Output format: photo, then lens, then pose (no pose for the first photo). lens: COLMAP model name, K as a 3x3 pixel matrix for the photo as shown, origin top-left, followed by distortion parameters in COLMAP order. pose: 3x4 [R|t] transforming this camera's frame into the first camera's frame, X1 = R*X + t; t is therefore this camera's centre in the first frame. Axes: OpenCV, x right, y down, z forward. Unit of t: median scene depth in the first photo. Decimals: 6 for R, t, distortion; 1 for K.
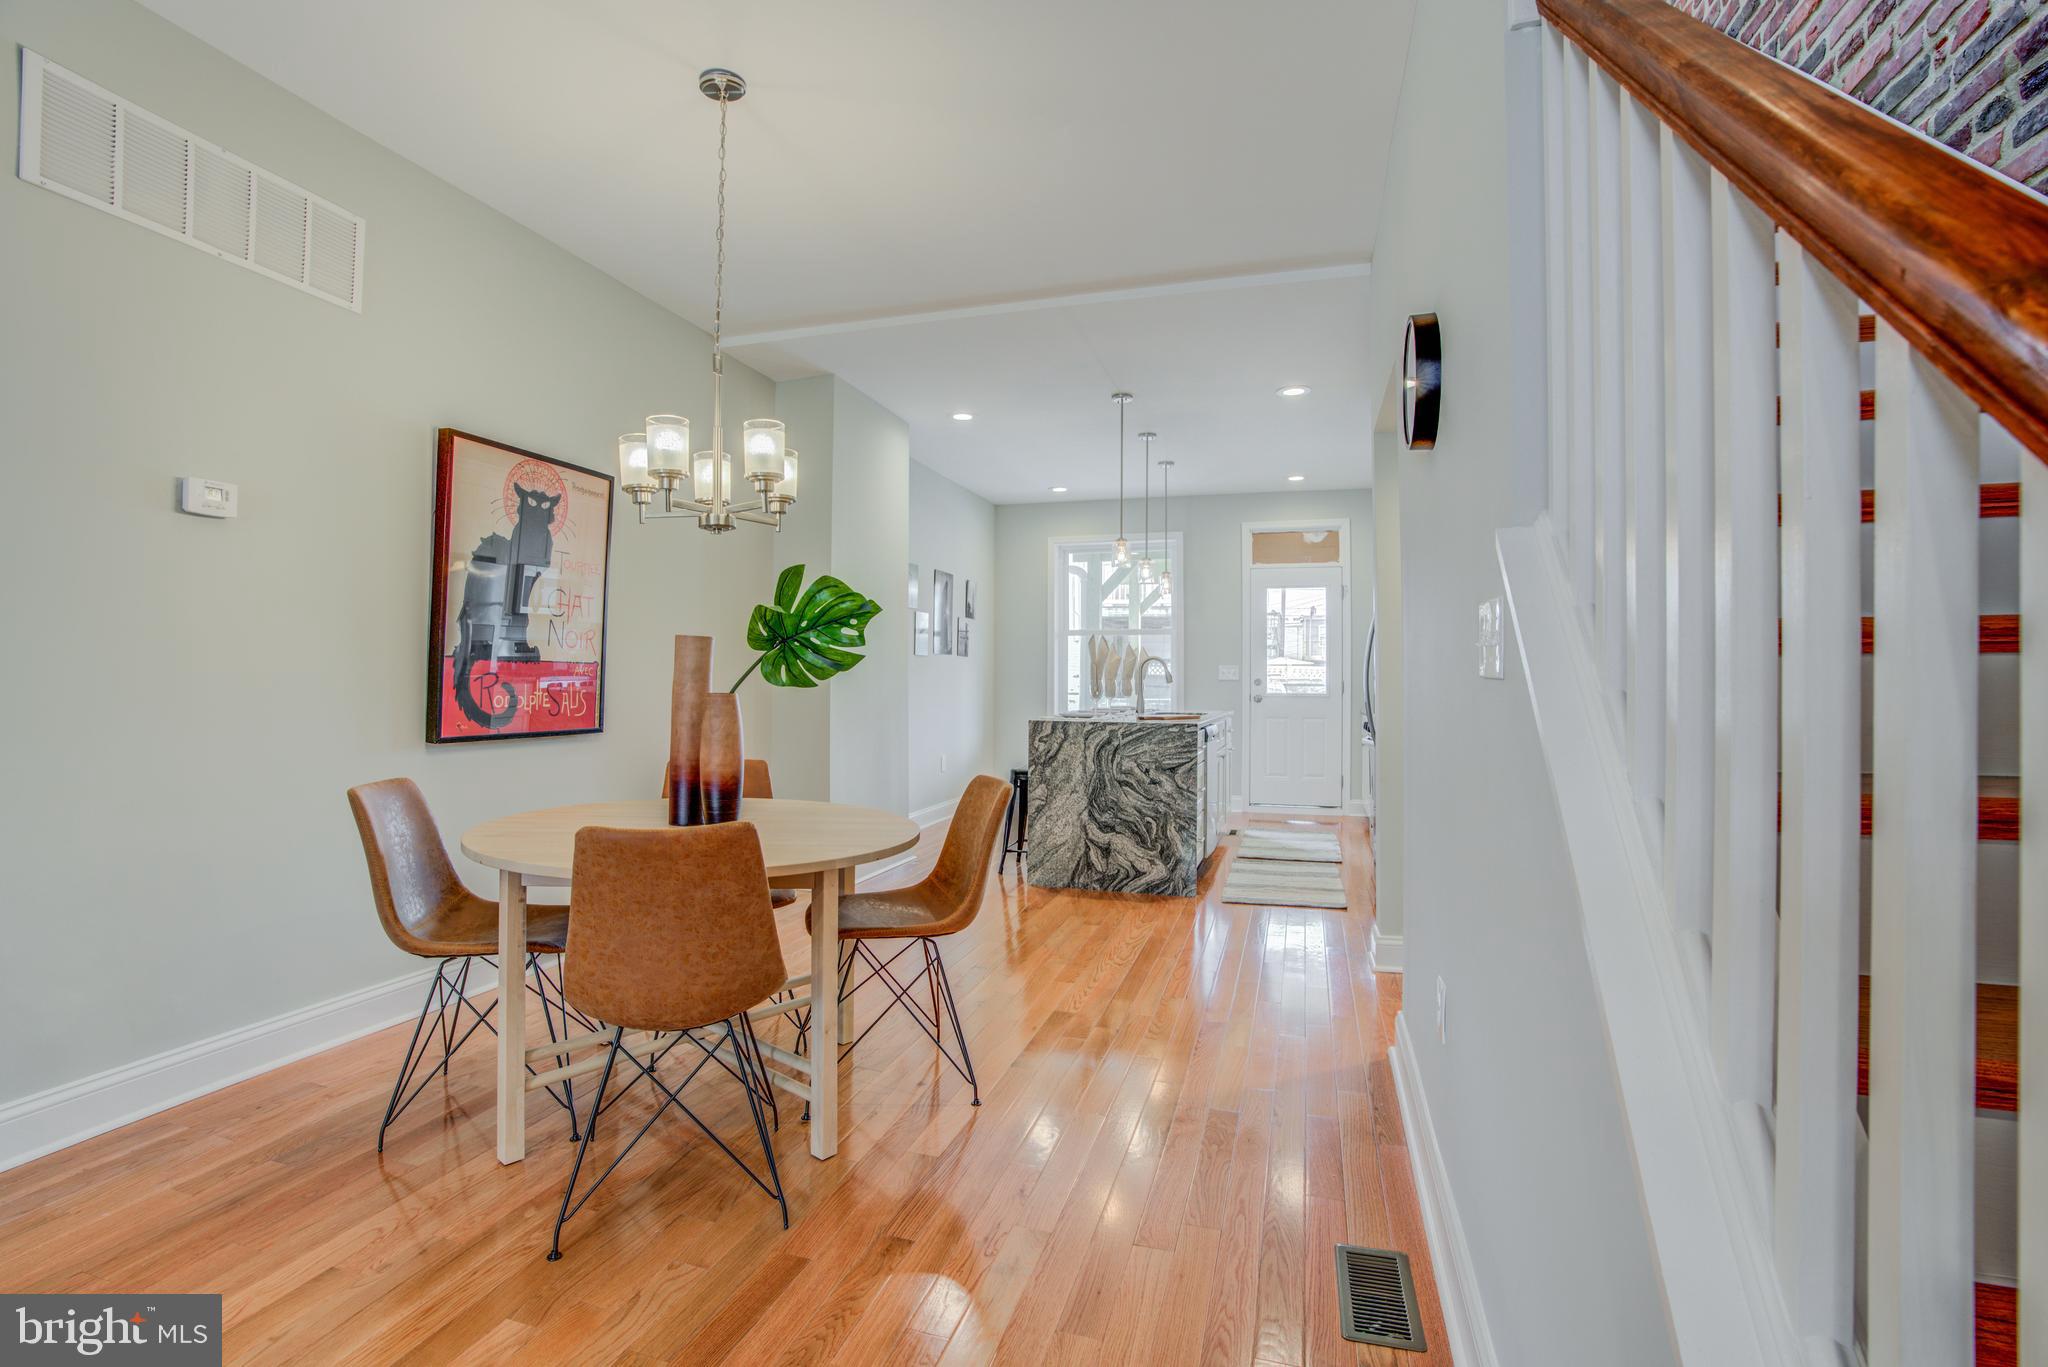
lens RADIAL K [[956.0, 0, 1012.7], [0, 956.0, 672.4], [0, 0, 1]] dist [-0.067922, 0.025909]
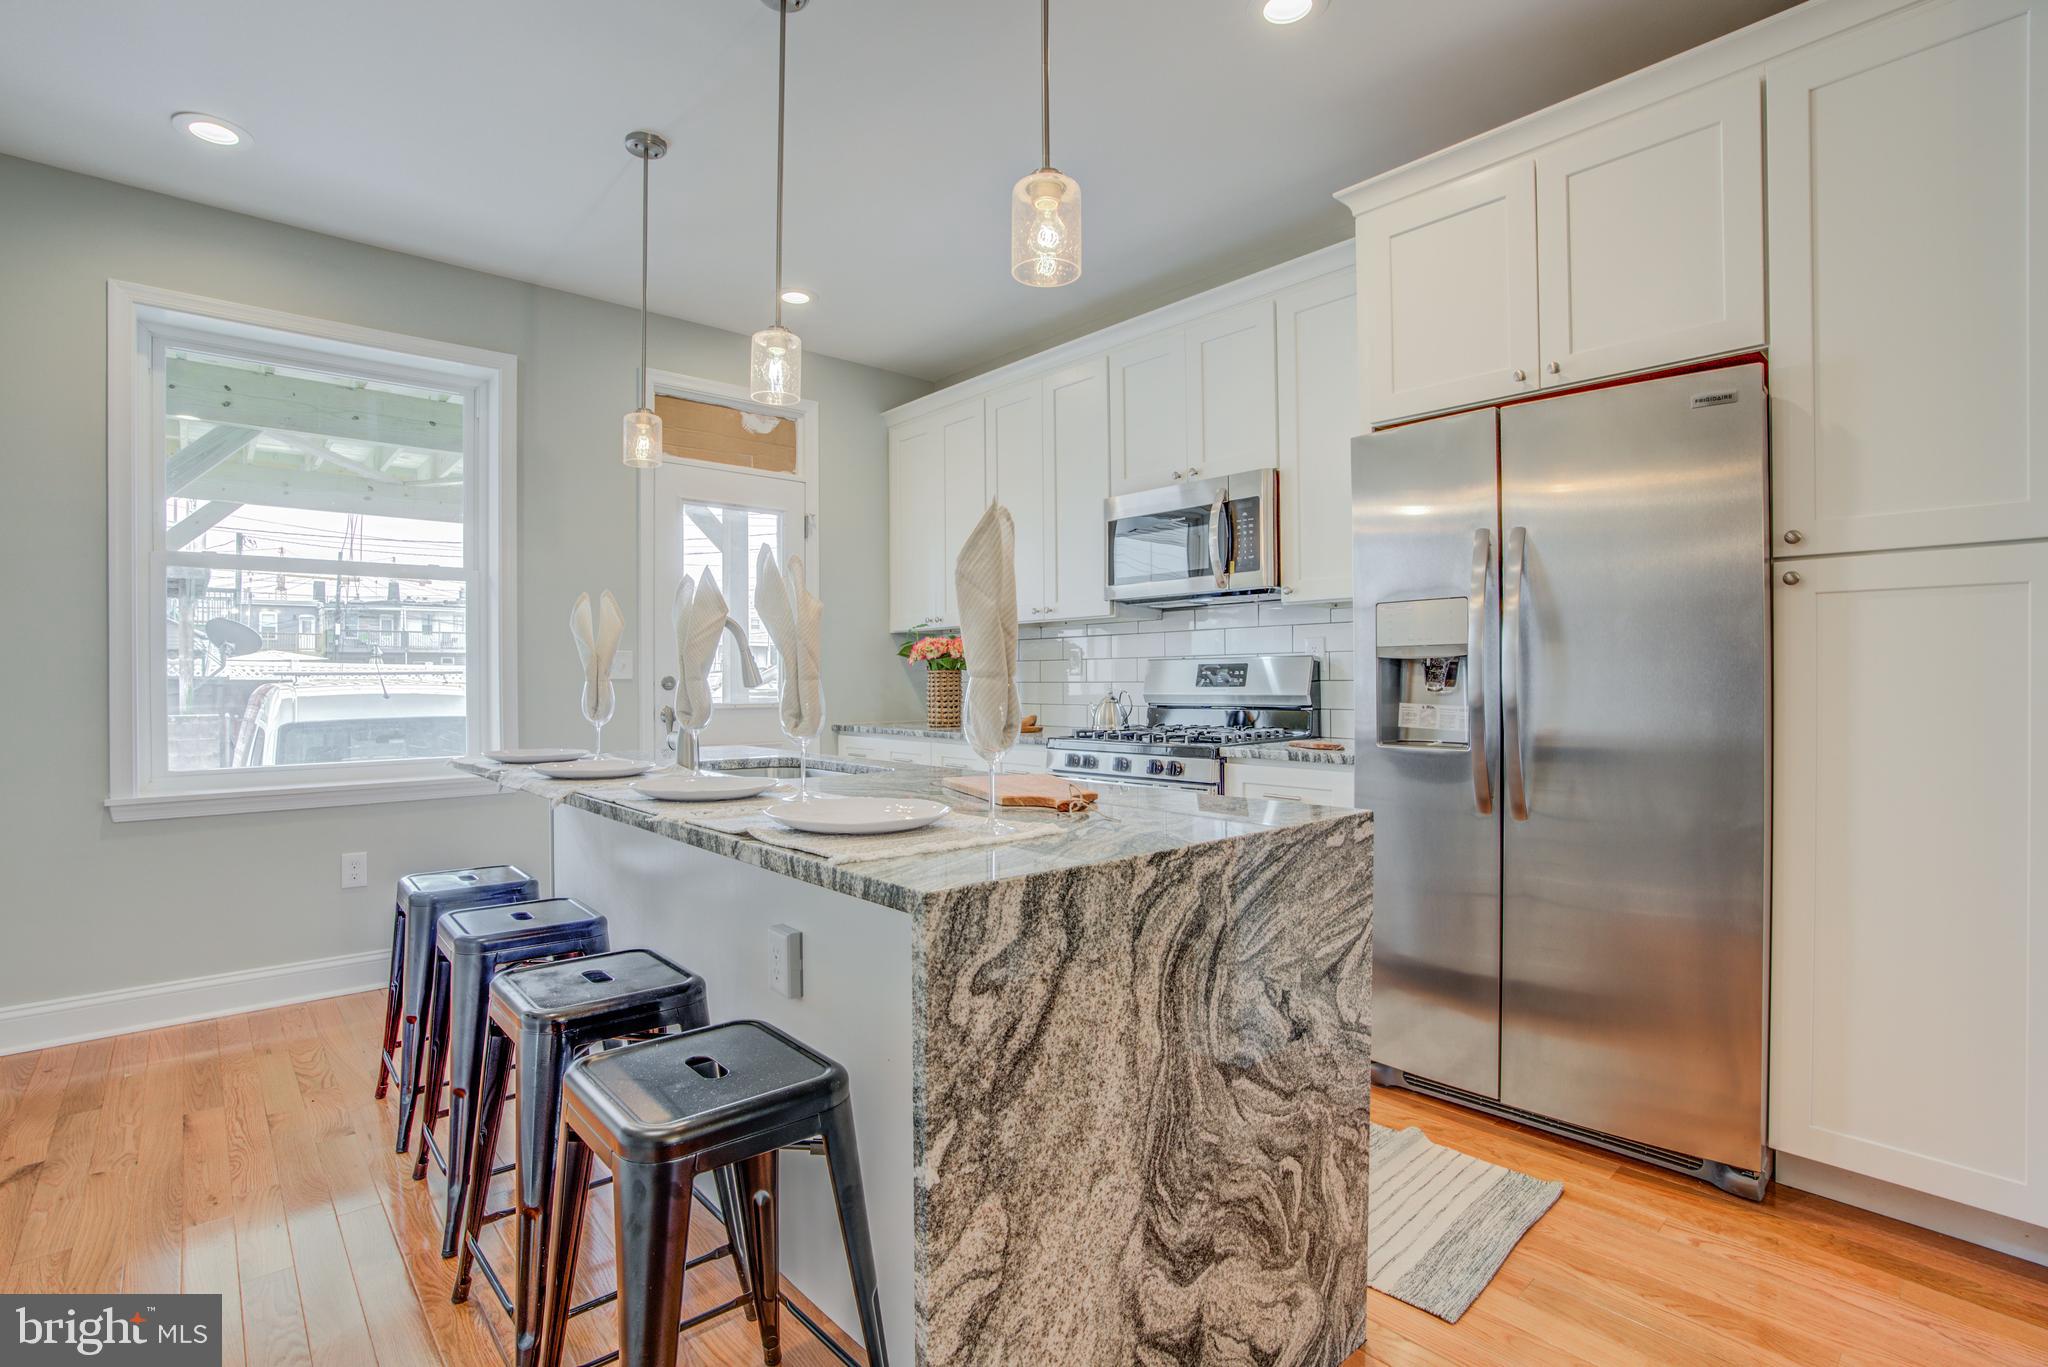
lens RADIAL K [[956.0, 0, 1015.5], [0, 956.0, 685.1], [0, 0, 1]] dist [-0.067922, 0.025909]
pose [[0.515366, -0.011762, 0.856890, -0.135202], [0.000559, 0.999910, 0.013389, 0.007176], [-0.856970, -0.006421, 0.515326, 0.910695]]
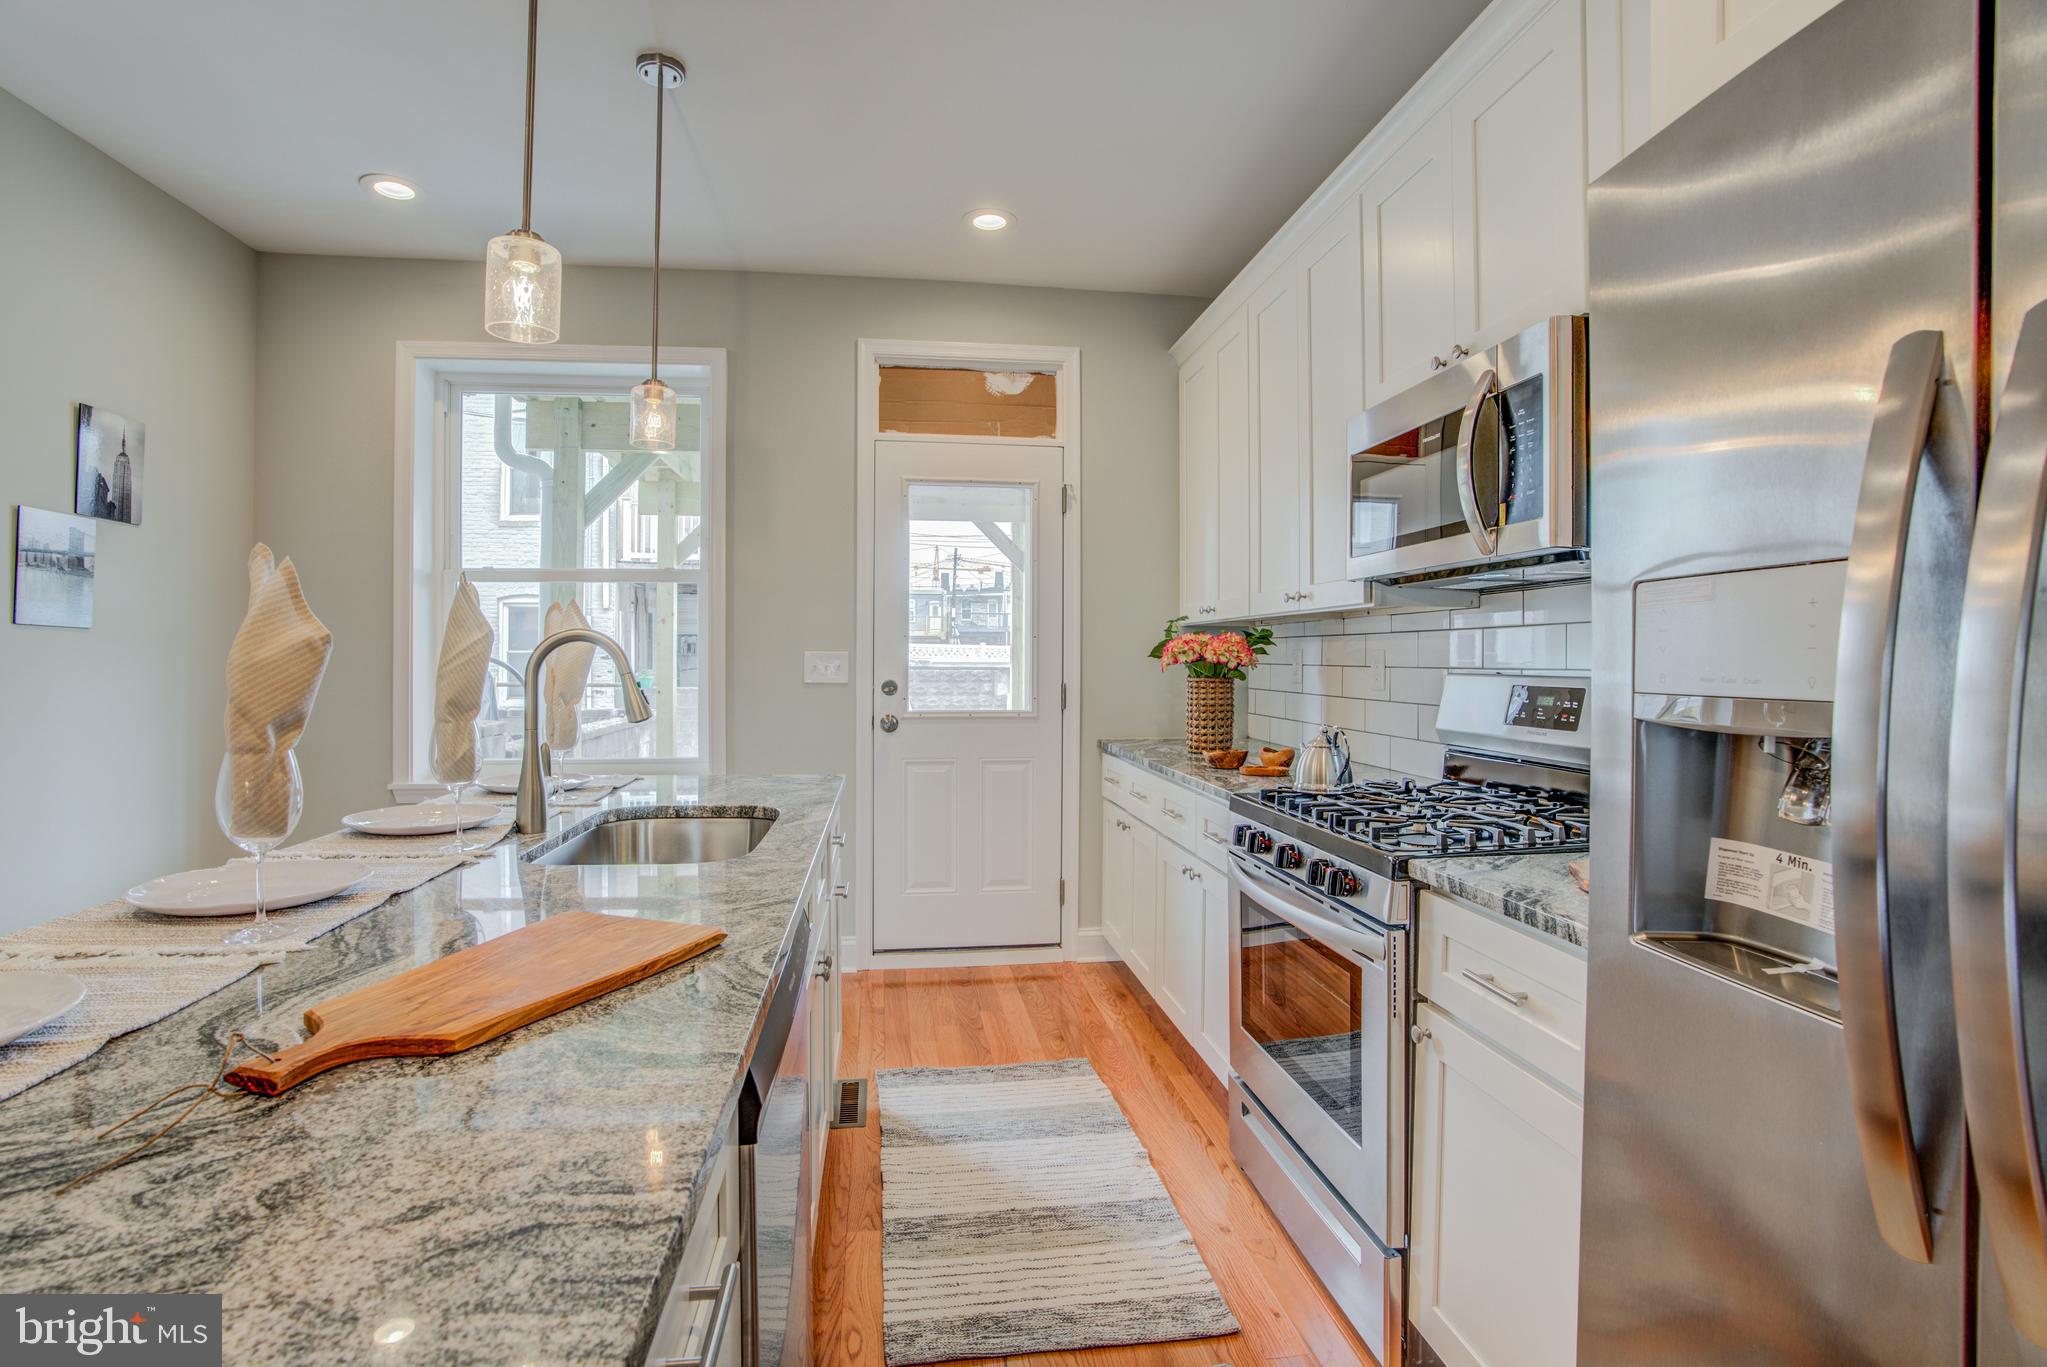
lens RADIAL K [[955.5, 0, 1009.0], [0, 955.5, 659.8], [0, 0, 1]] dist [-0.067922, 0.025909]
pose [[0.909276, -0.003135, 0.416182, 0.186928], [-0.002217, 0.999921, 0.012375, -0.014692], [-0.416188, -0.012175, 0.909197, 0.883324]]
